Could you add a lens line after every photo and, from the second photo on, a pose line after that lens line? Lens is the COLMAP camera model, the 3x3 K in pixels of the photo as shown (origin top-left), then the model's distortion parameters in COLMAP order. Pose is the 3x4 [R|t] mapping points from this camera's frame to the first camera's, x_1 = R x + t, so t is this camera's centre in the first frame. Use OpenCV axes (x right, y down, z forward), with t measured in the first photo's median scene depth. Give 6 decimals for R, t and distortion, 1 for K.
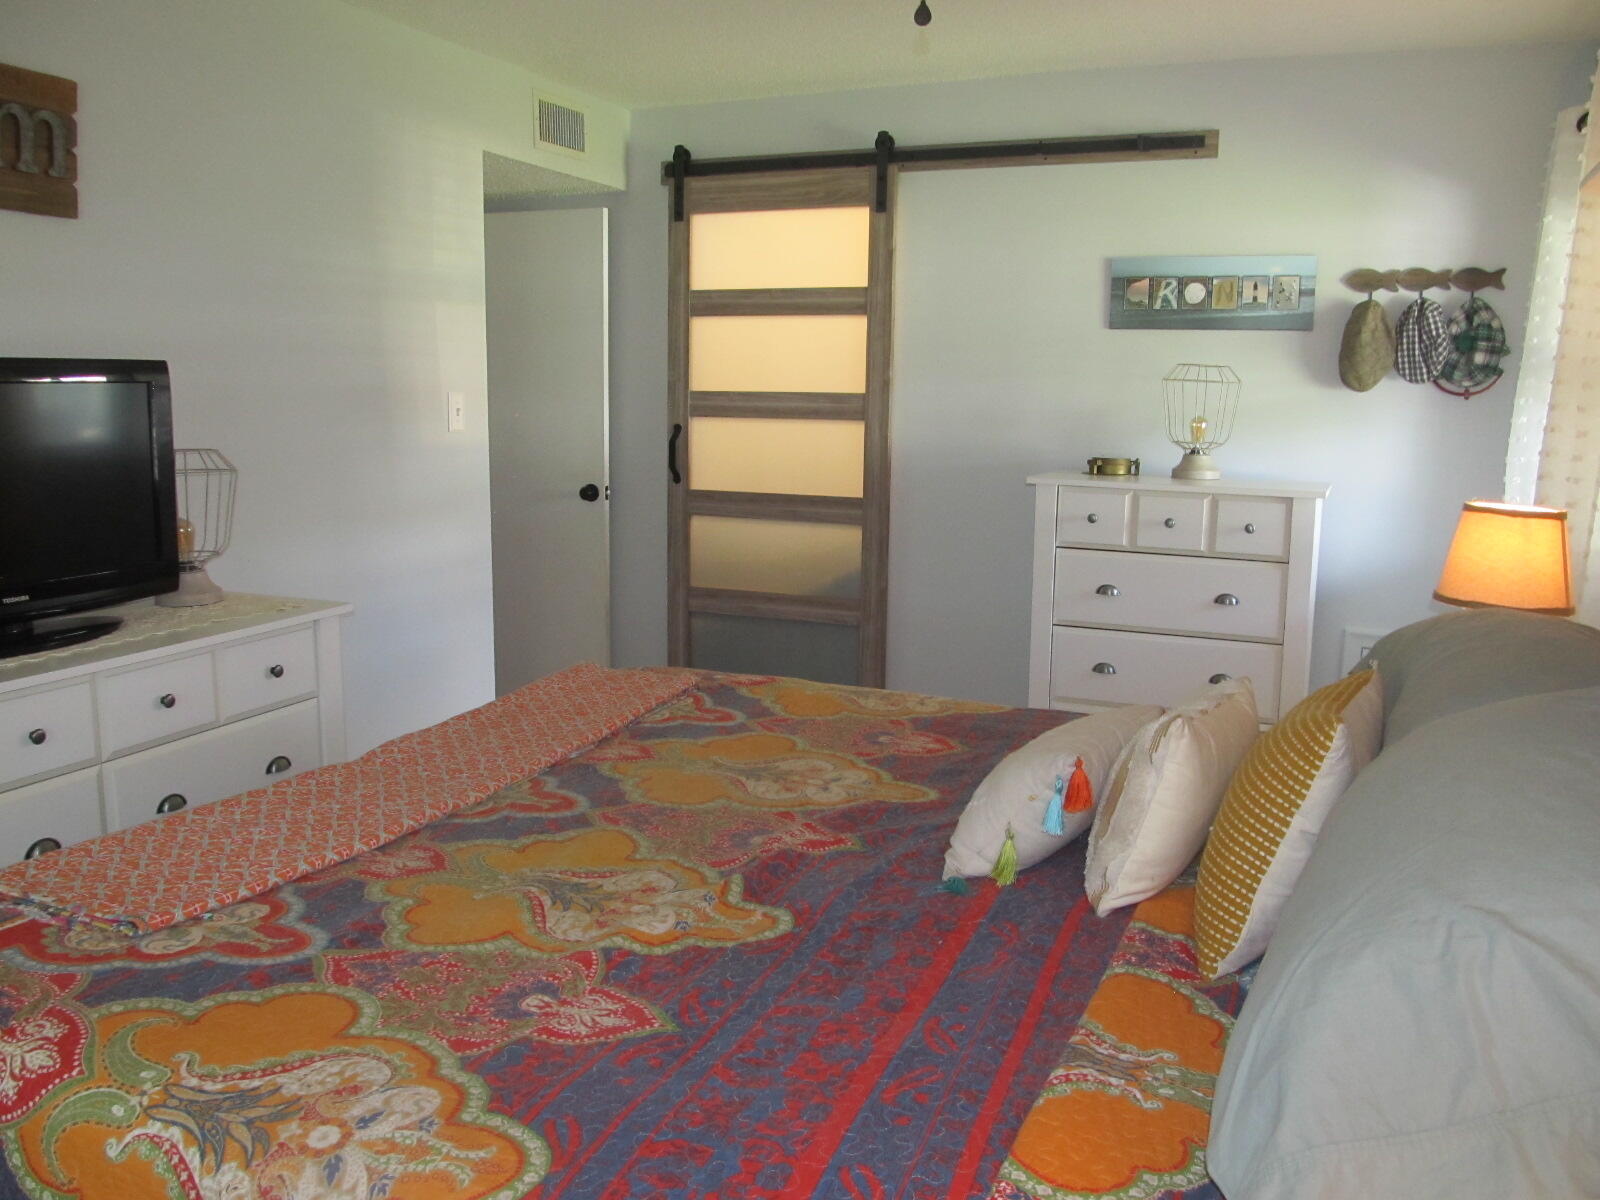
lens RADIAL K [[1332.6, 0, 807.5], [0, 1332.6, 613.9], [0, 0, 1]] dist [-0.062205, 0.036372]
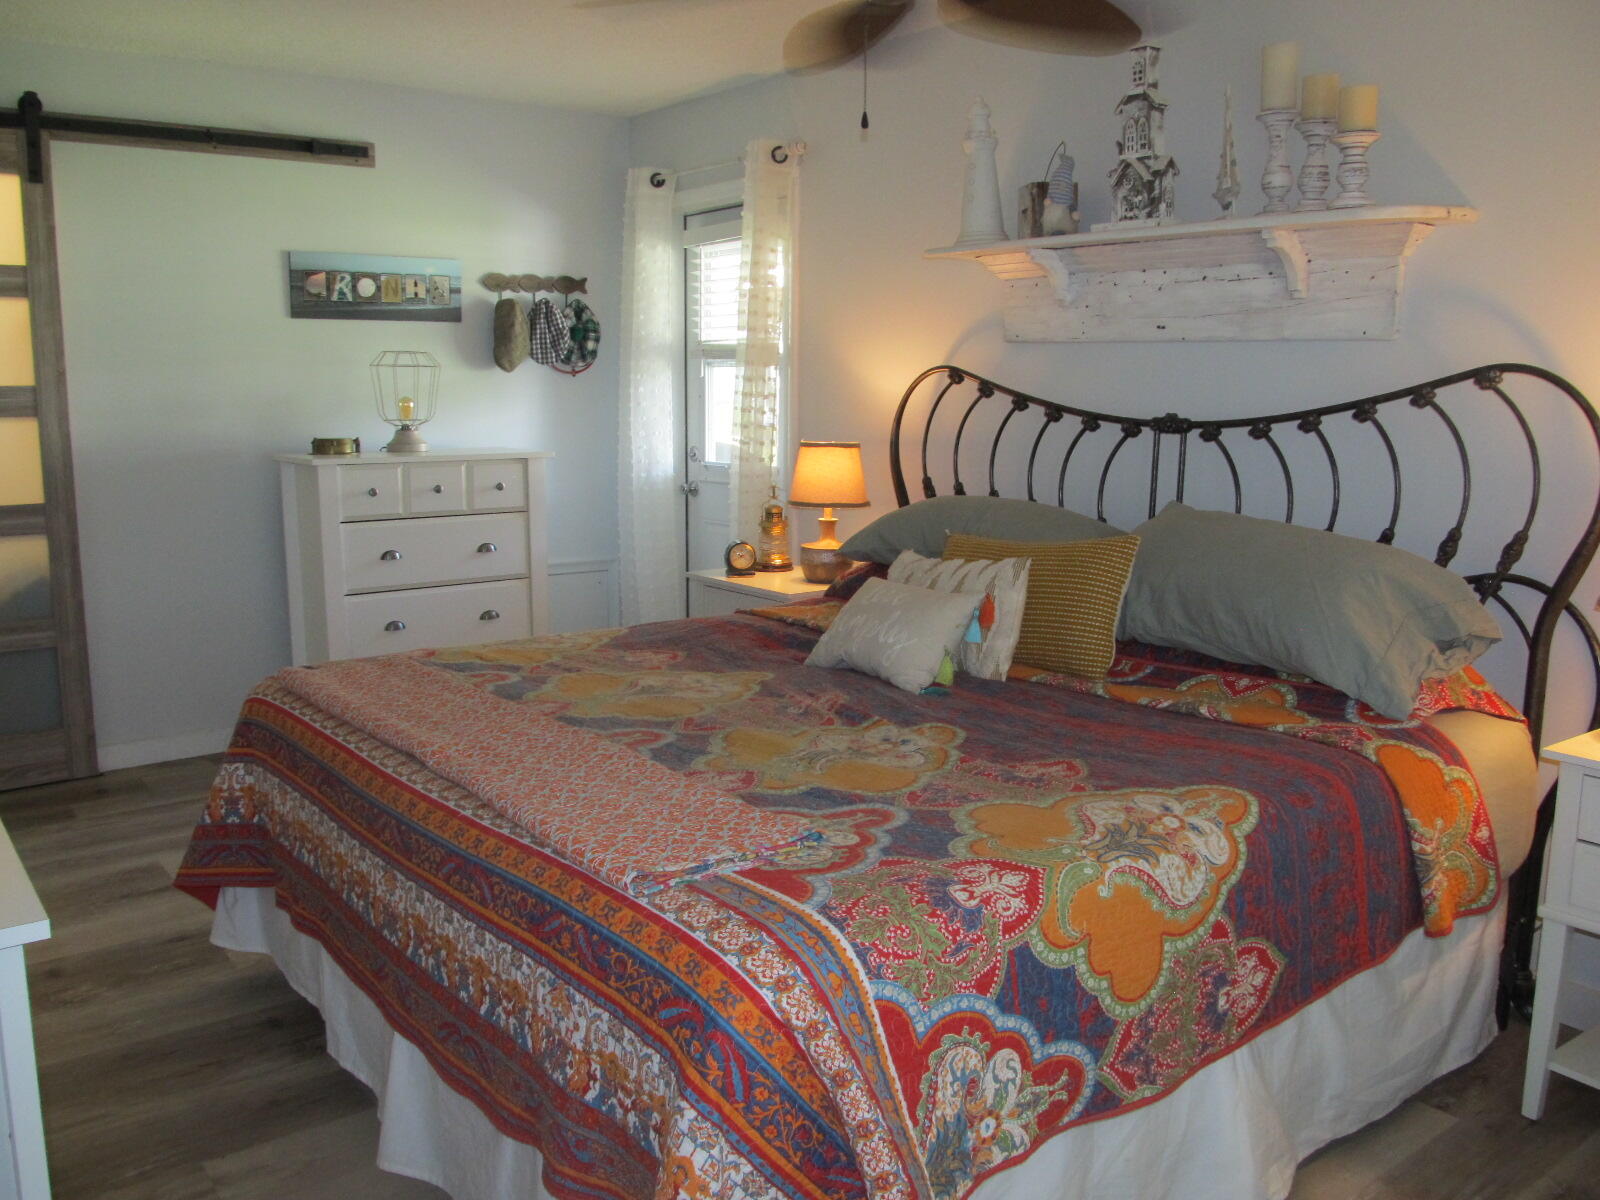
lens RADIAL K [[1332.6, 0, 787.0], [0, 1332.6, 630.5], [0, 0, 1]] dist [-0.062205, 0.036372]
pose [[0.495506, -0.174401, 0.850916, -0.569947], [0.154233, 0.981734, 0.111400, -0.028871], [-0.854802, 0.076040, 0.513353, 0.153529]]
